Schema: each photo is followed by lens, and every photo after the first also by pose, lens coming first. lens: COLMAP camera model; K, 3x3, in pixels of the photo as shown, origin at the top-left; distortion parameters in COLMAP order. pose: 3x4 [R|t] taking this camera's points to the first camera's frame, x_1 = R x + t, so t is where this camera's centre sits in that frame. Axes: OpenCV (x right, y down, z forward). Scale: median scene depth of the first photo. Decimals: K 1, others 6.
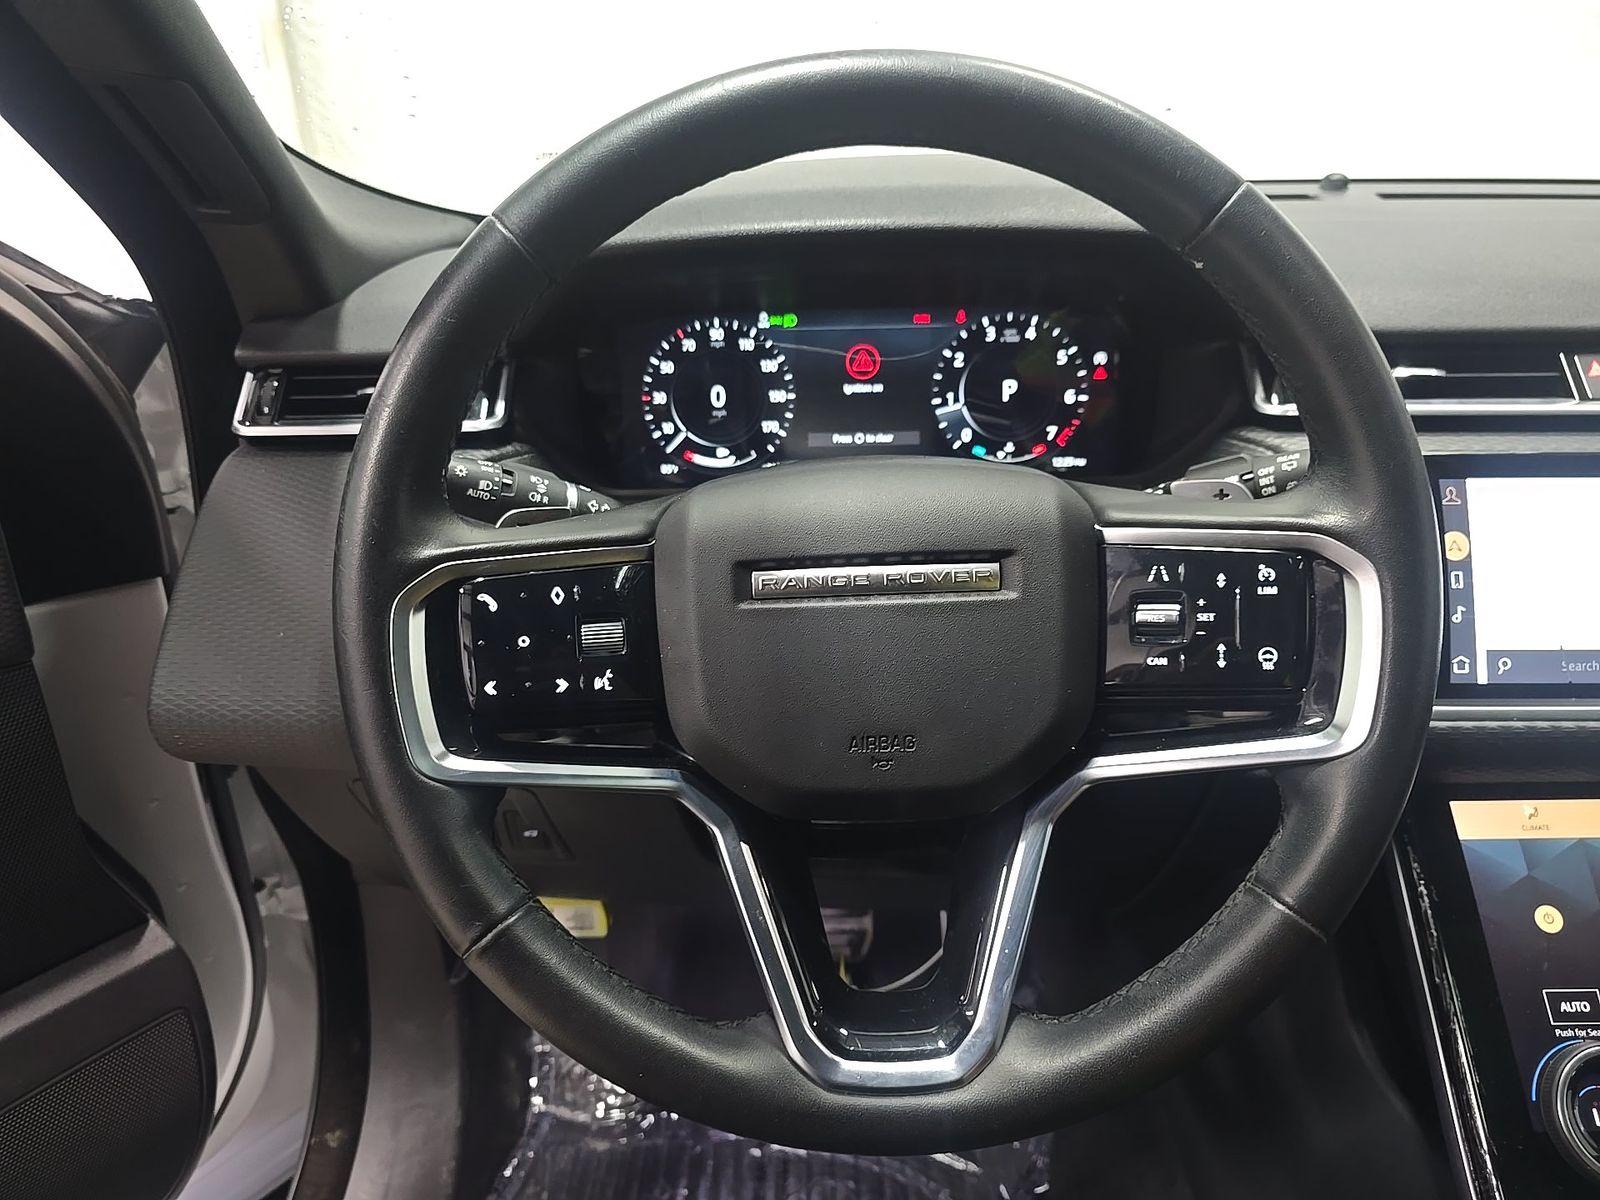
lens RADIAL K [[1066.9, 0, 835.5], [0, 1066.9, 611.7], [0, 0, 1]] dist [0.031217, -0.018730]
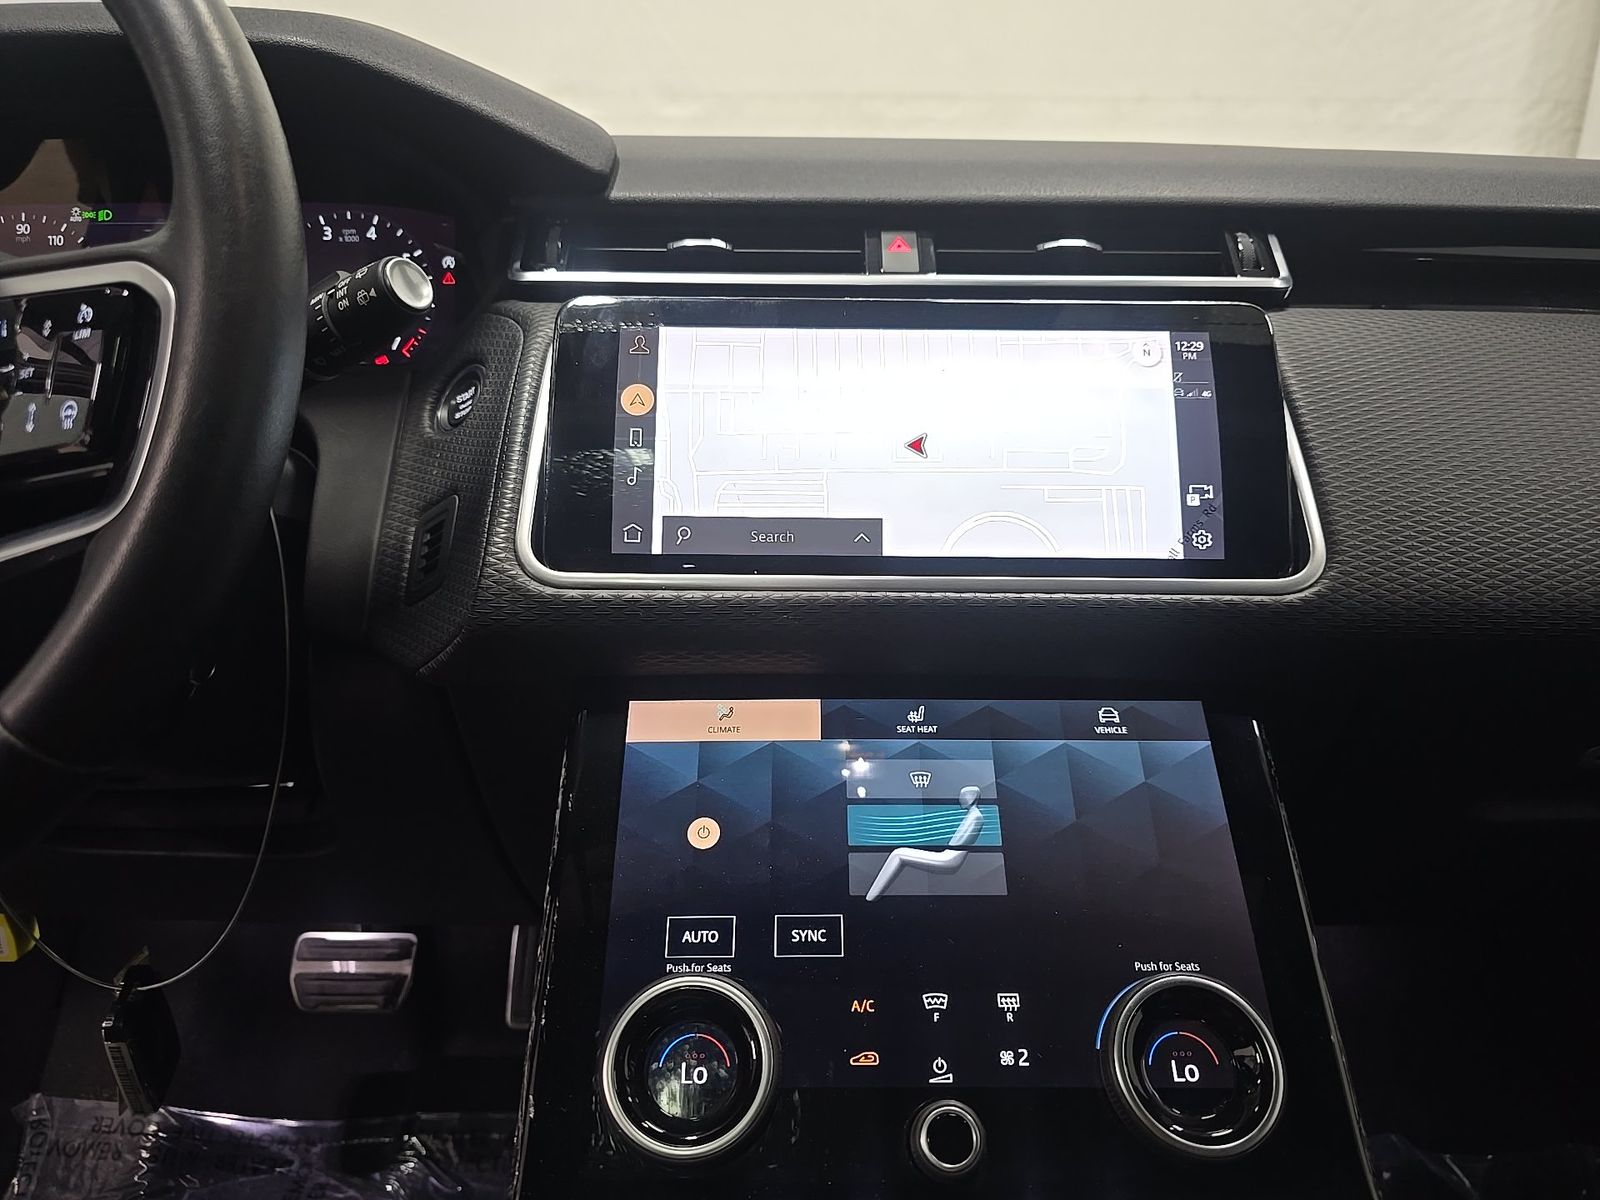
lens RADIAL K [[1066.9, 0, 798.3], [0, 1066.9, 607.8], [0, 0, 1]] dist [0.031217, -0.018730]
pose [[0.999895, 0.012865, 0.006735, 0.537908], [-0.011981, 0.992939, -0.118020, 0.155741], [-0.008206, 0.117927, 0.992988, 0.132115]]
